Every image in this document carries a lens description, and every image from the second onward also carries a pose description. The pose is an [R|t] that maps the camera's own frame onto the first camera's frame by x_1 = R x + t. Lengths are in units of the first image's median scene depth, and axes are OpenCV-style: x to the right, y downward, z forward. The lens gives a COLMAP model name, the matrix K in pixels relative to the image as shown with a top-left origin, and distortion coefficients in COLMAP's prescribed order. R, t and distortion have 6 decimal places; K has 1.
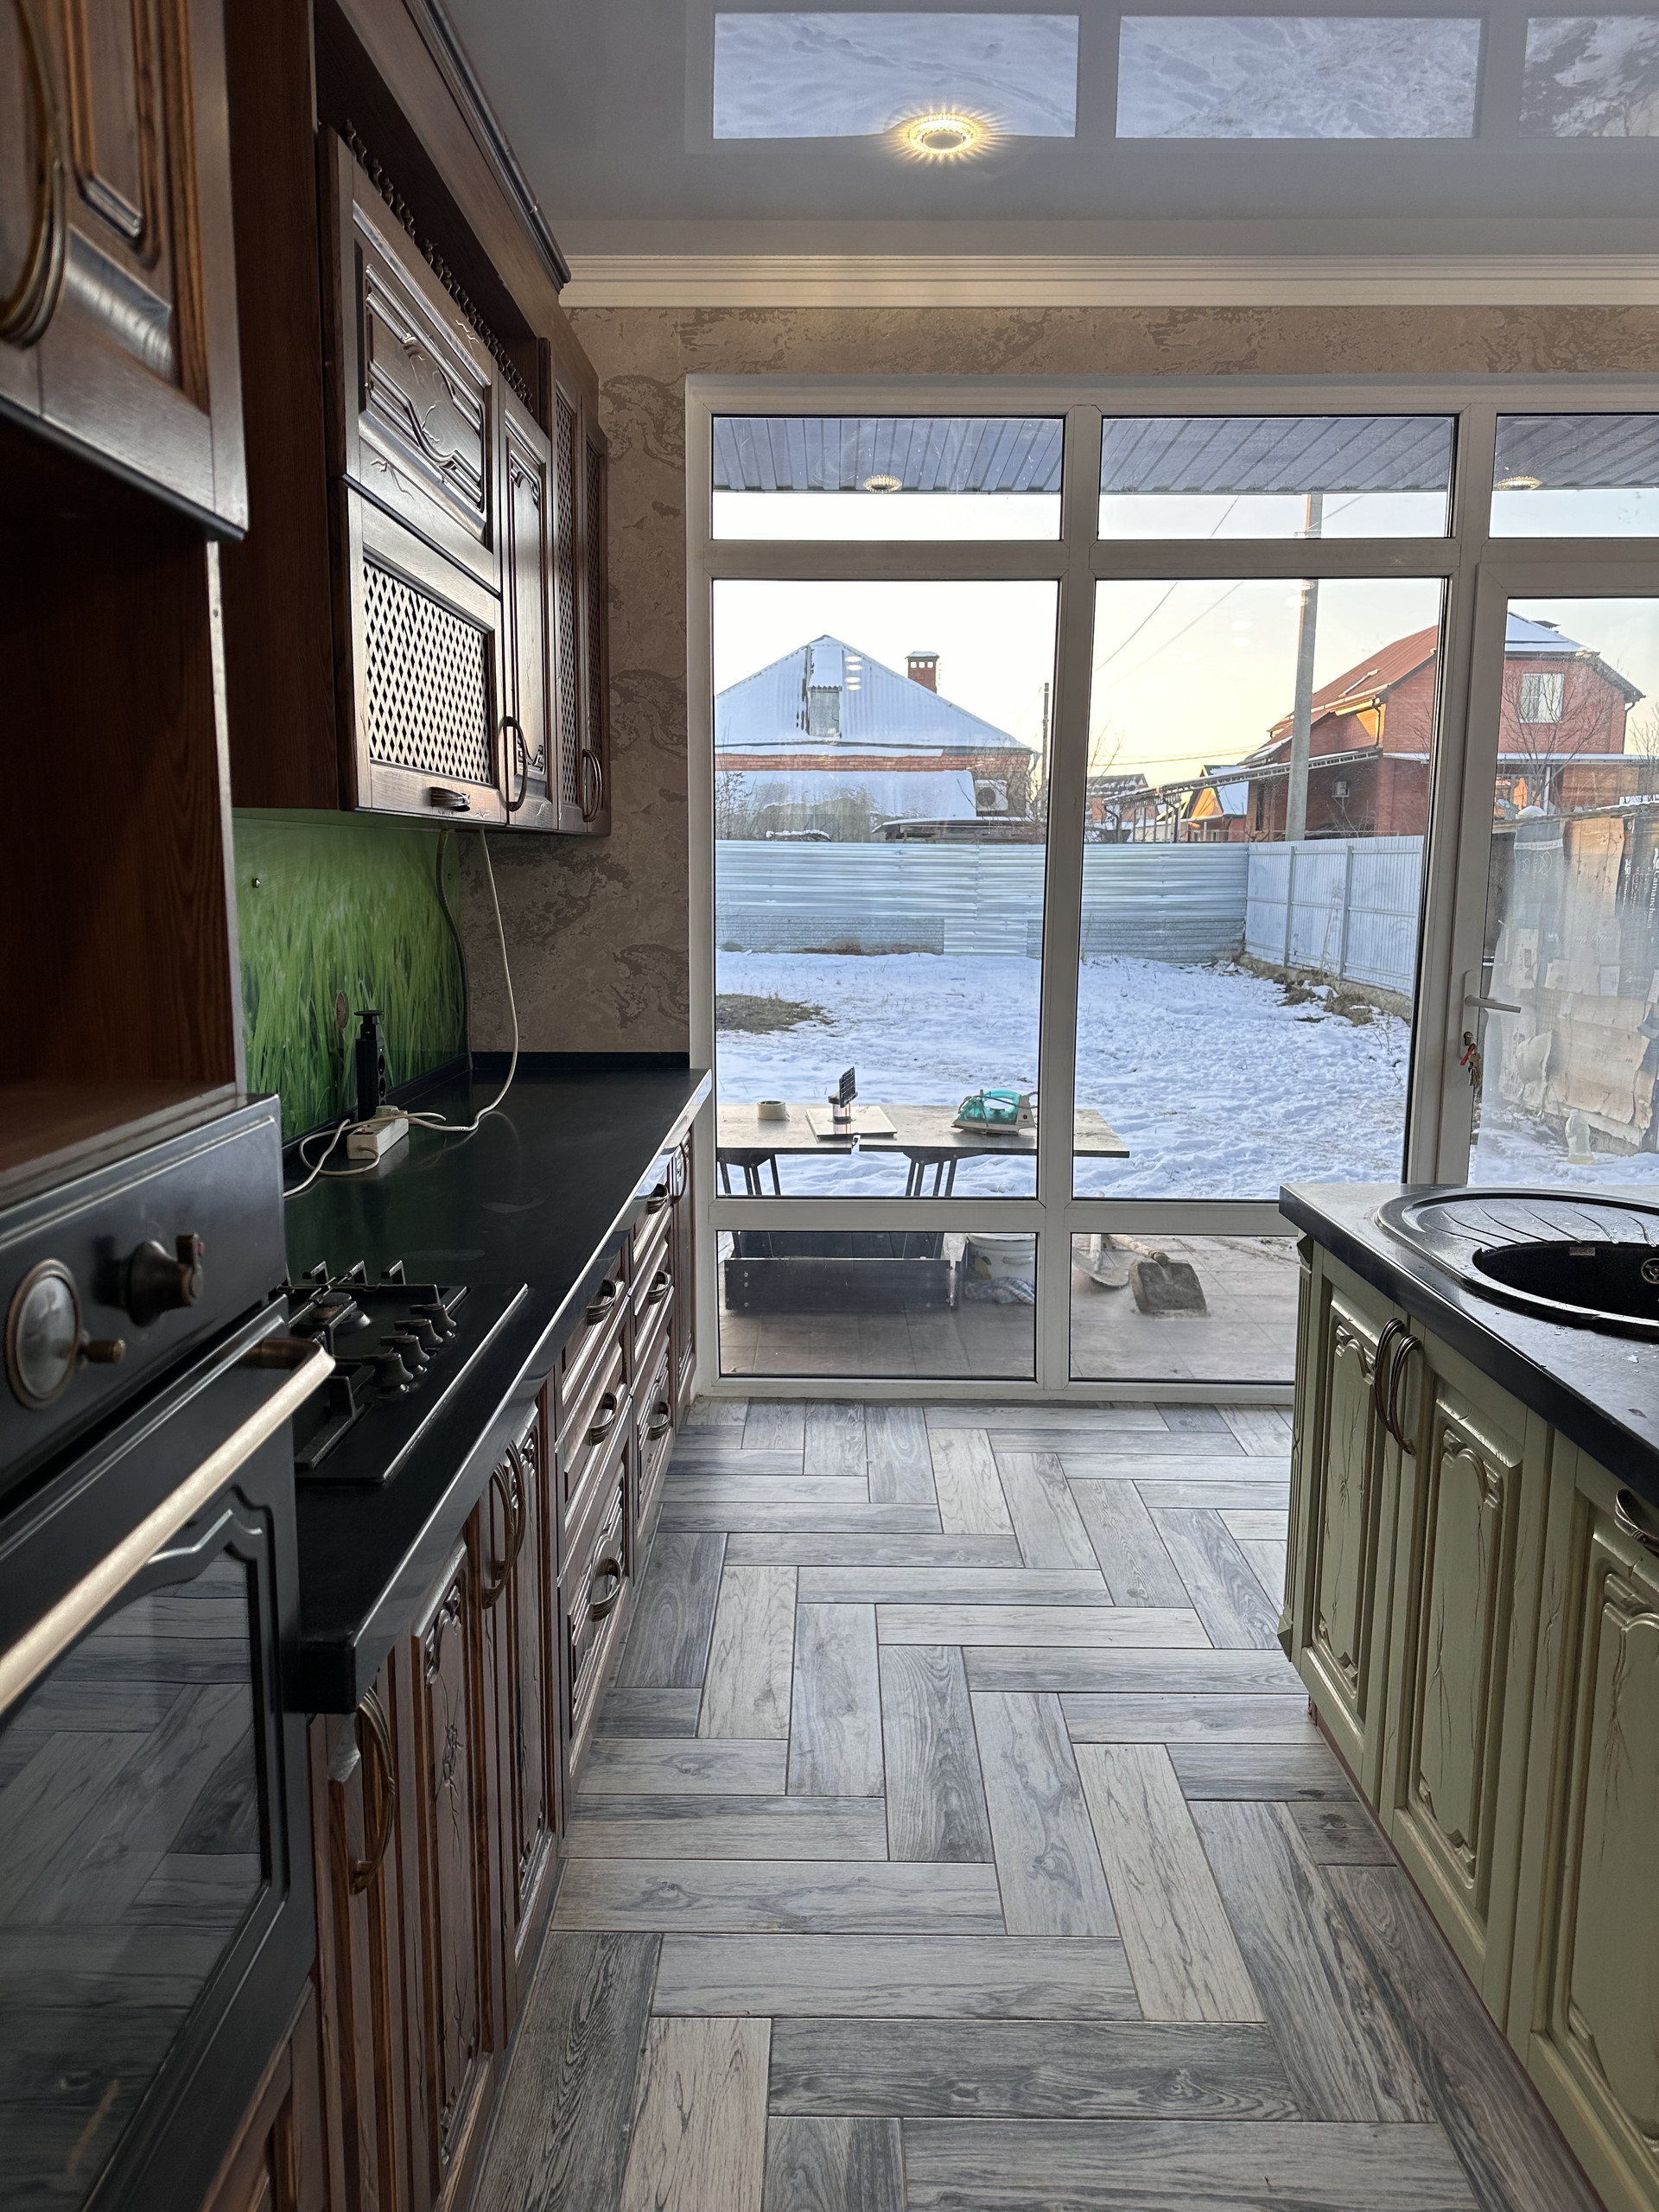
lens RADIAL K [[1559.1, 0, 829.5], [0, 1559.1, 1106.0], [0, 0, 1]] dist [0.003403, -0.063998]
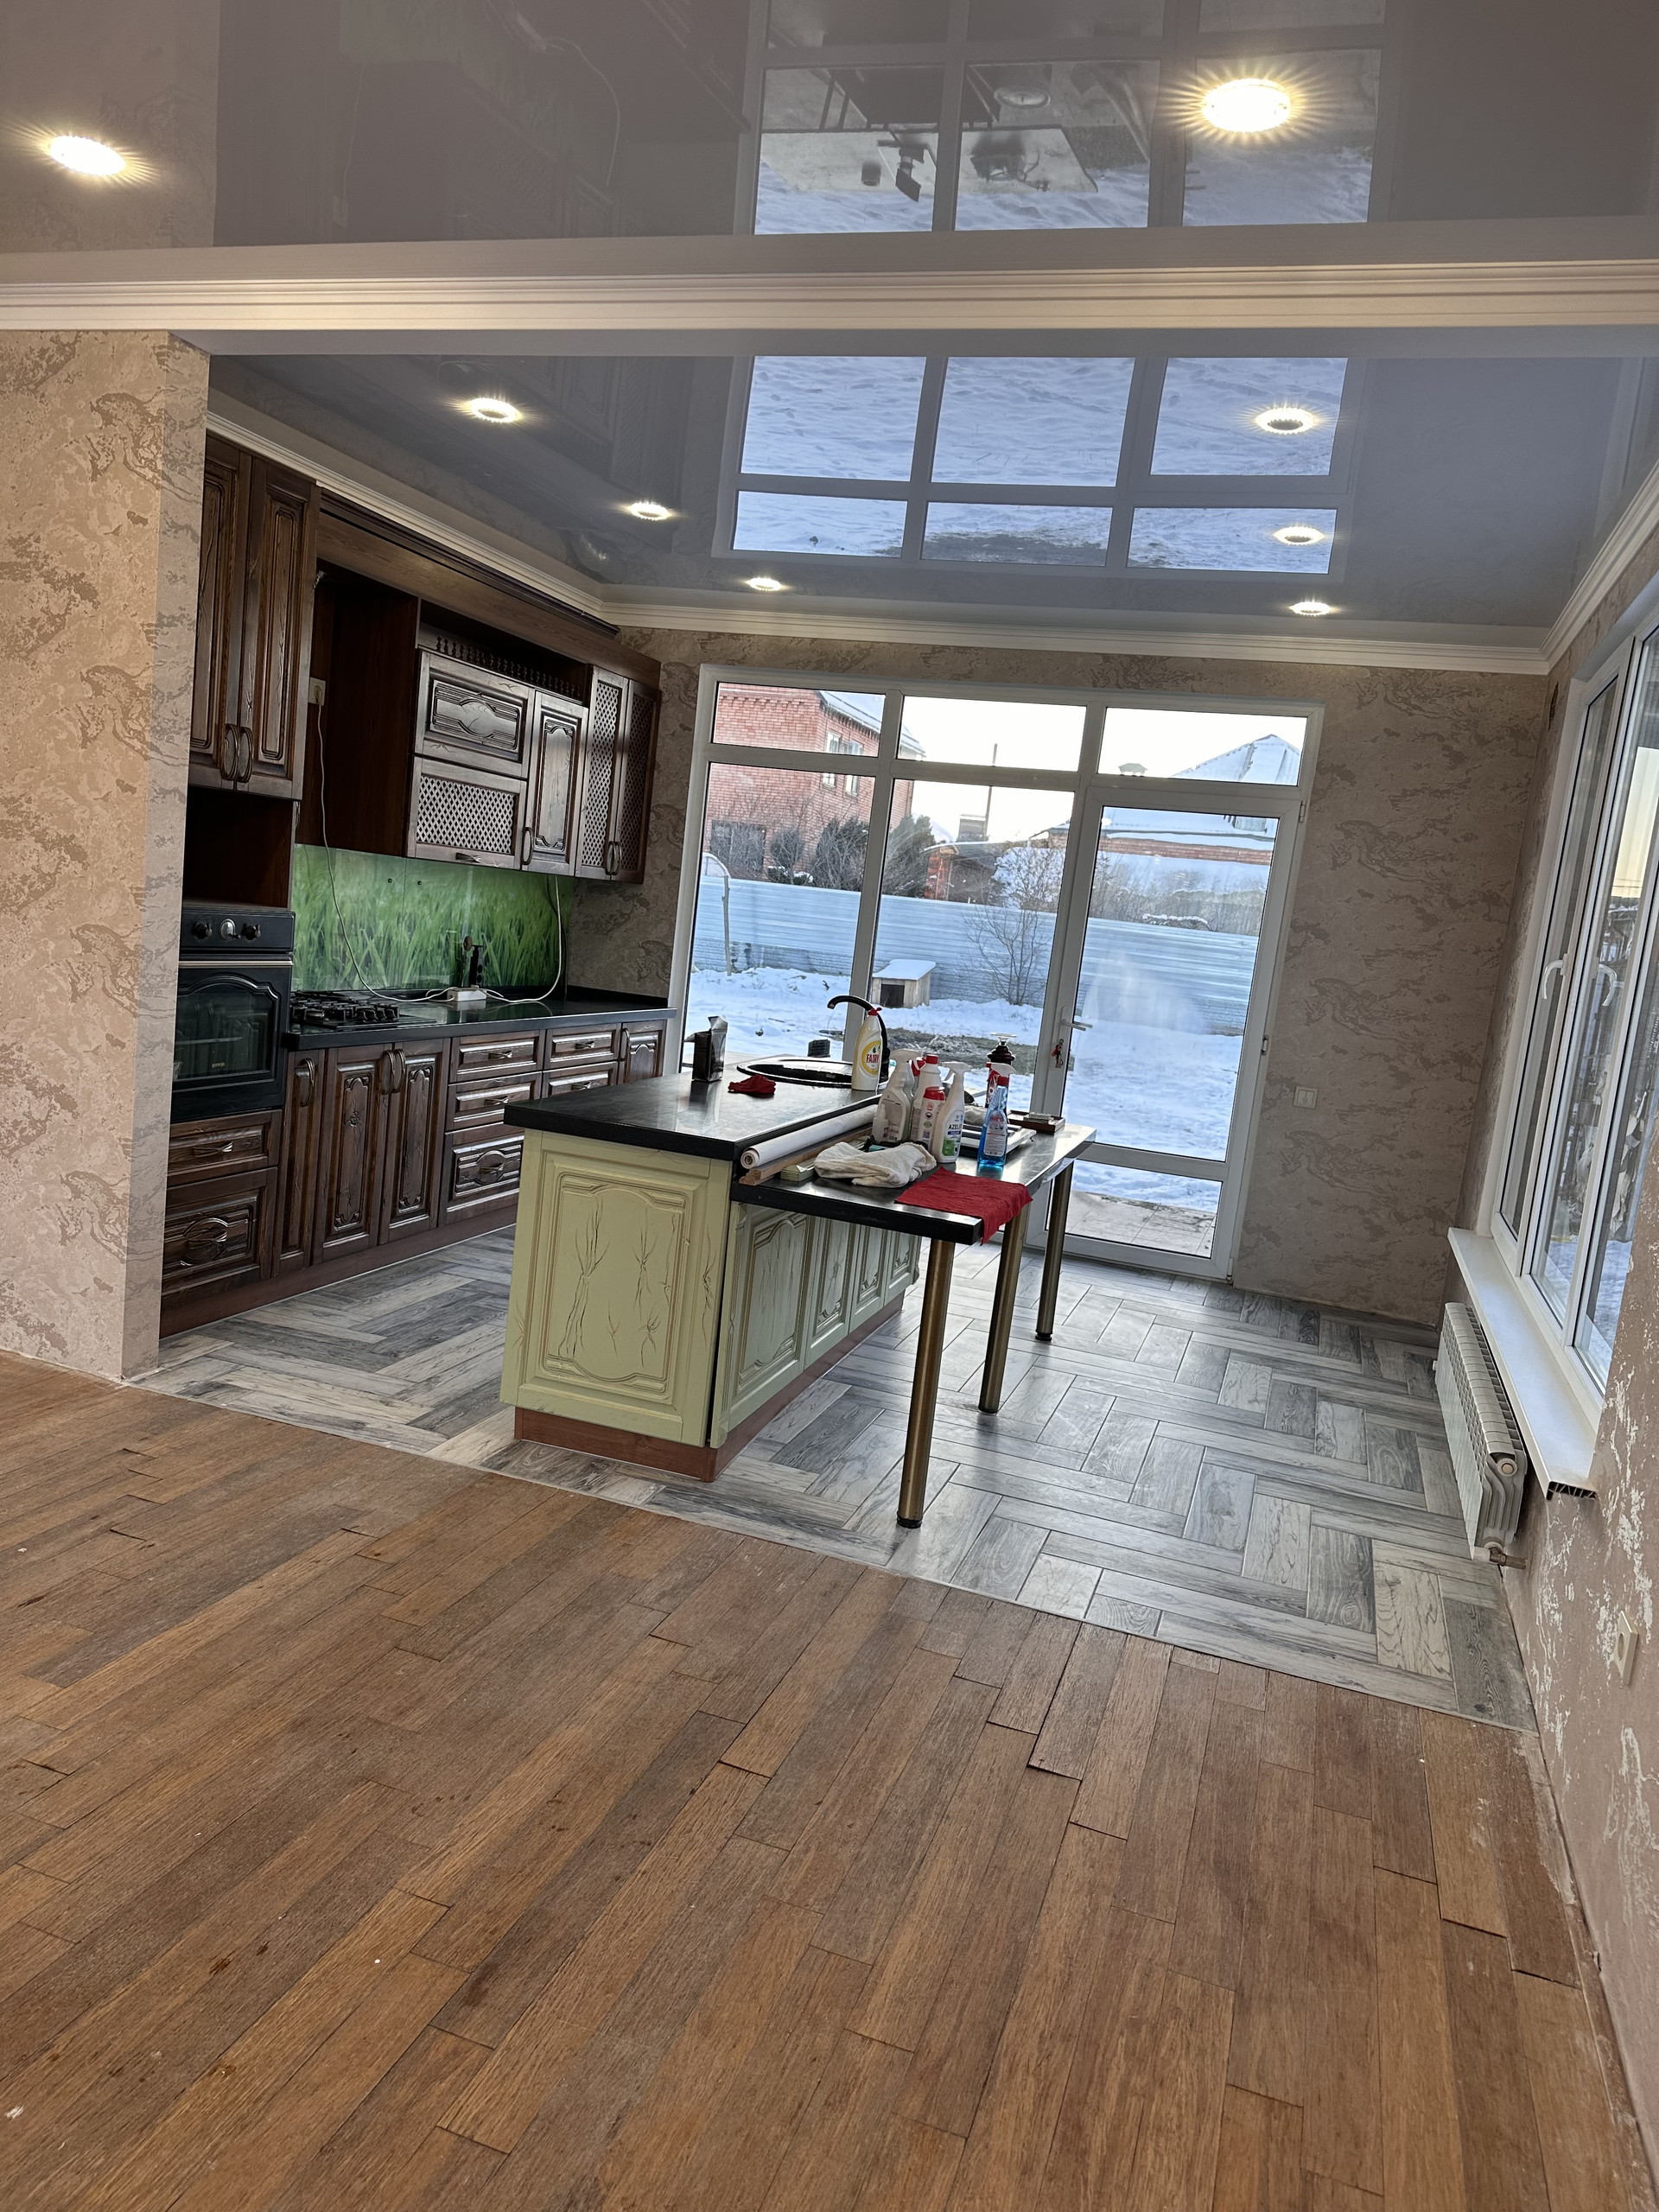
lens RADIAL K [[1551.7, 0, 829.5], [0, 1551.7, 1106.0], [0, 0, 1]] dist [0.001574, 0.000688]
pose [[0.949368, 0.142181, -0.280150, 0.712679], [-0.153796, 0.987904, -0.019803, 0.114028], [0.273946, 0.061887, 0.959752, -0.857940]]
